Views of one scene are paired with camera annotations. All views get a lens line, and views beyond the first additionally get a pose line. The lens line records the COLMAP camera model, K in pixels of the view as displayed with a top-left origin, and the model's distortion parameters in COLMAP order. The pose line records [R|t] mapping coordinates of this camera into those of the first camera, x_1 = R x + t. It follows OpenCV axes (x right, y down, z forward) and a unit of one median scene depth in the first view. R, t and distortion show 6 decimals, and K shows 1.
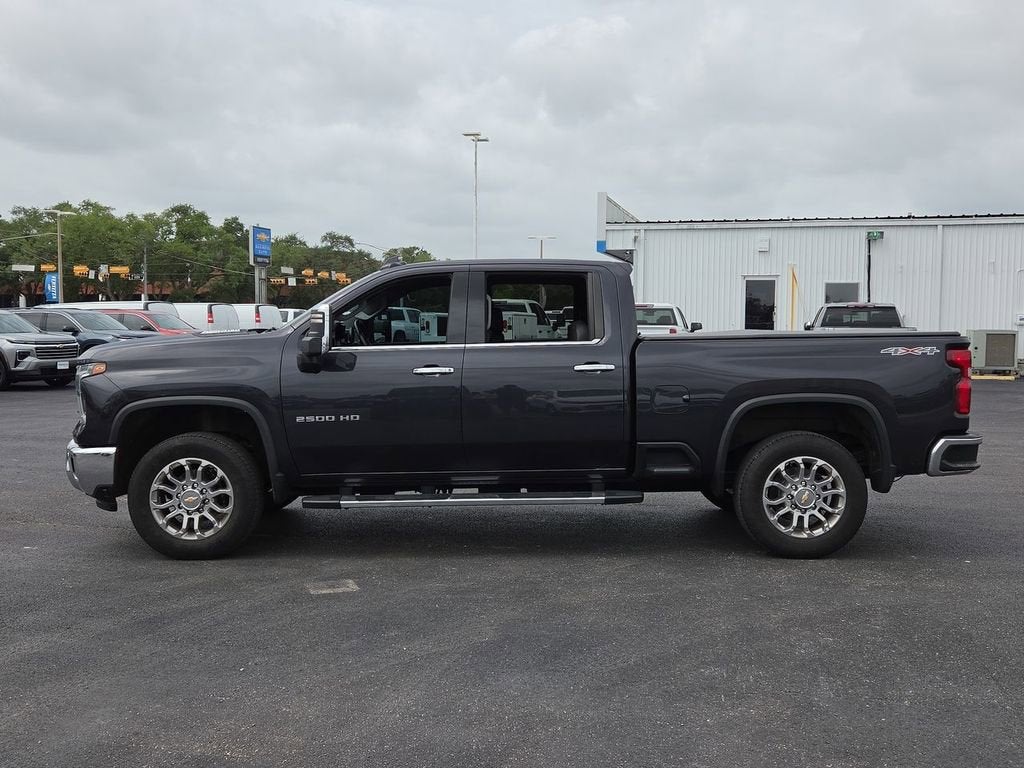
lens RADIAL K [[1032.2, 0, 509.8], [0, 1032.2, 384.5], [0, 0, 1]] dist [0.059653, -0.000348]
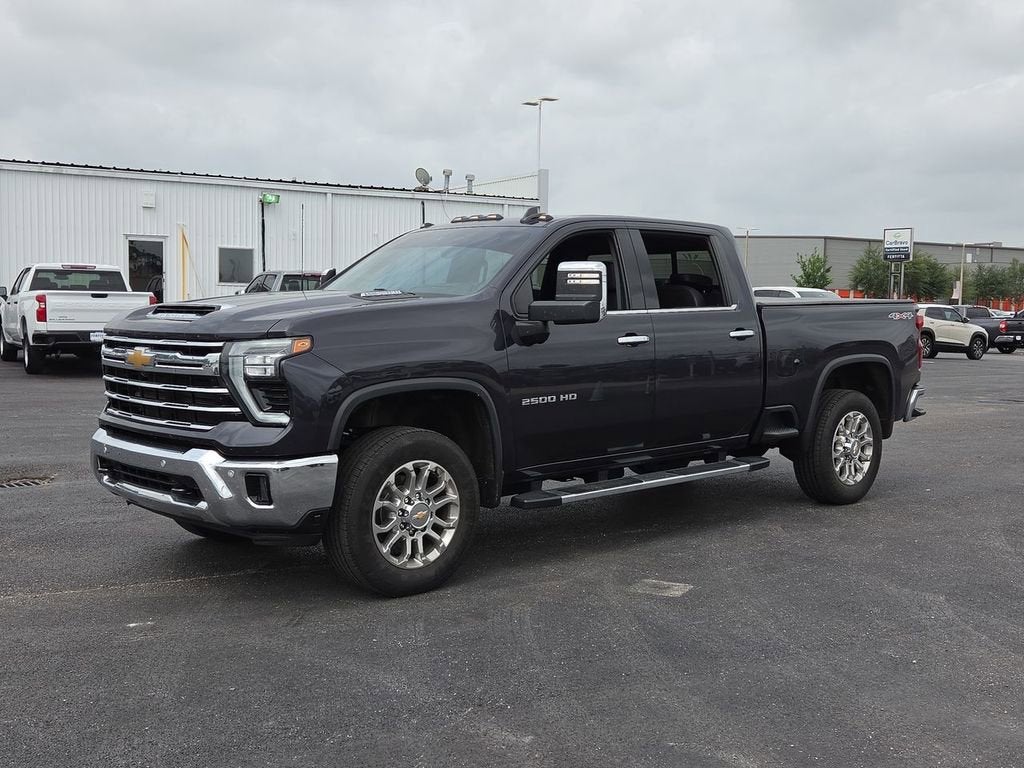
lens RADIAL K [[1158.4, 0, 511.3], [0, 1158.4, 396.8], [0, 0, 1]] dist [0.064737, -0.013870]
pose [[0.732315, -0.049878, 0.679137, -0.813242], [0.029928, 0.998708, 0.041078, -0.008143], [-0.680308, -0.009757, 0.732861, 0.328553]]
